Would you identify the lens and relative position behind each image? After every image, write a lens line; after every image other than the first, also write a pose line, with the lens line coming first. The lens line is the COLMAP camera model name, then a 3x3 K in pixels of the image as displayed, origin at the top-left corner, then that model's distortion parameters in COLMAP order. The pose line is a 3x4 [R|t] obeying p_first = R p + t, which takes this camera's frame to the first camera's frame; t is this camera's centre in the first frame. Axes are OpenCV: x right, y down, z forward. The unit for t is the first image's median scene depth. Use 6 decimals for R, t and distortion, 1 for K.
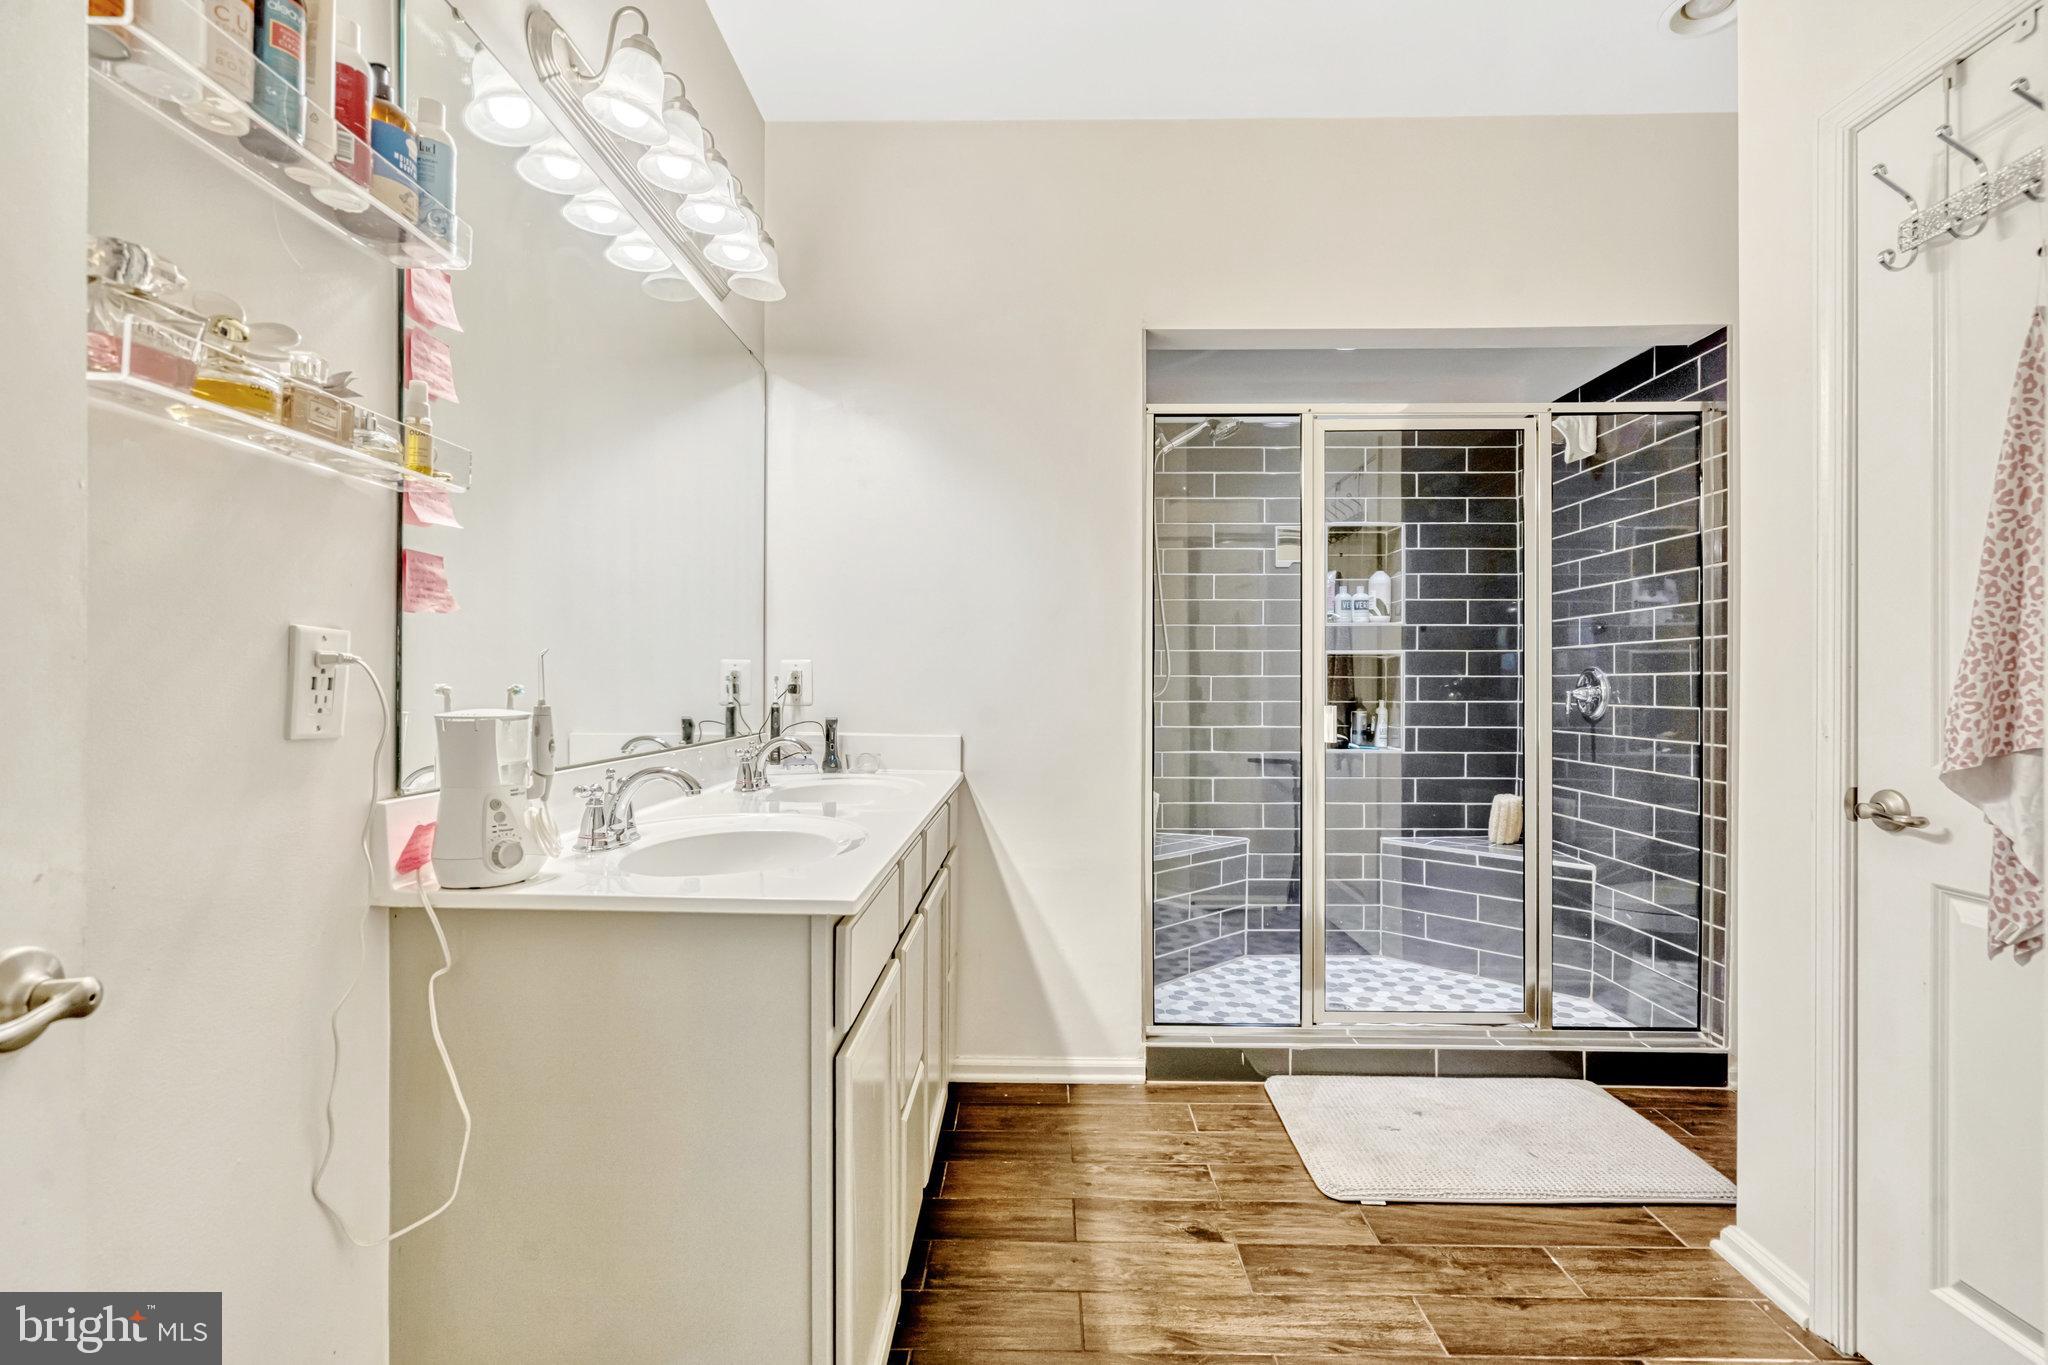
lens RADIAL K [[946.4, 0, 1019.7], [0, 946.4, 659.4], [0, 0, 1]] dist [0.000018, 0.001656]
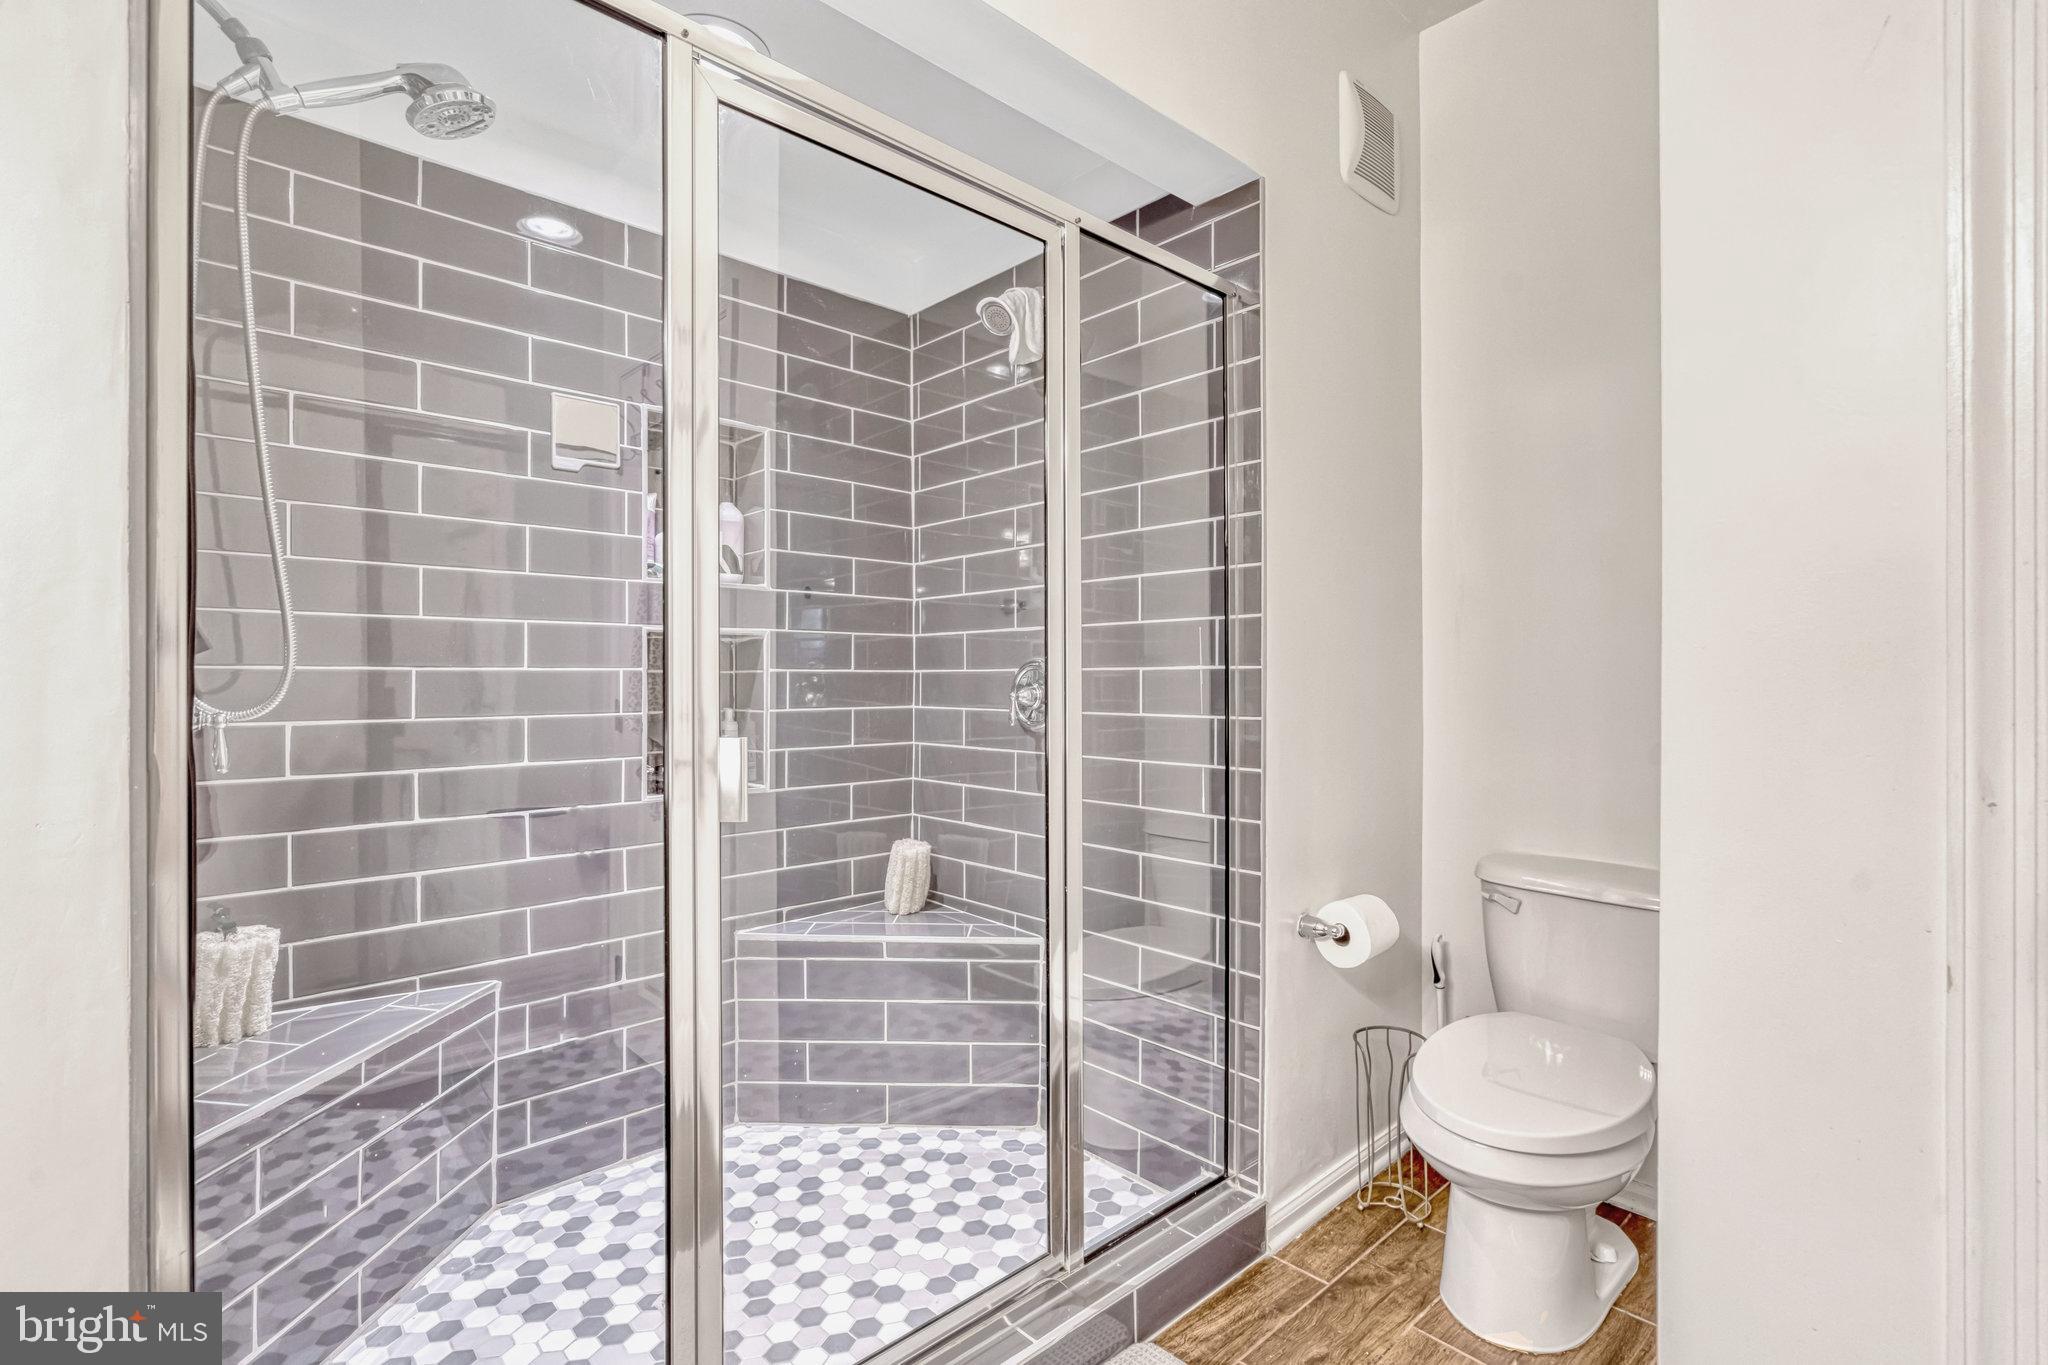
lens RADIAL K [[946.4, 0, 1019.7], [0, 946.4, 659.4], [0, 0, 1]] dist [0.000018, 0.001656]
pose [[0.717791, -0.005274, 0.696239, 0.090569], [-0.007255, 0.999860, 0.015053, -0.000565], [-0.696221, -0.015856, 0.717652, 0.458266]]
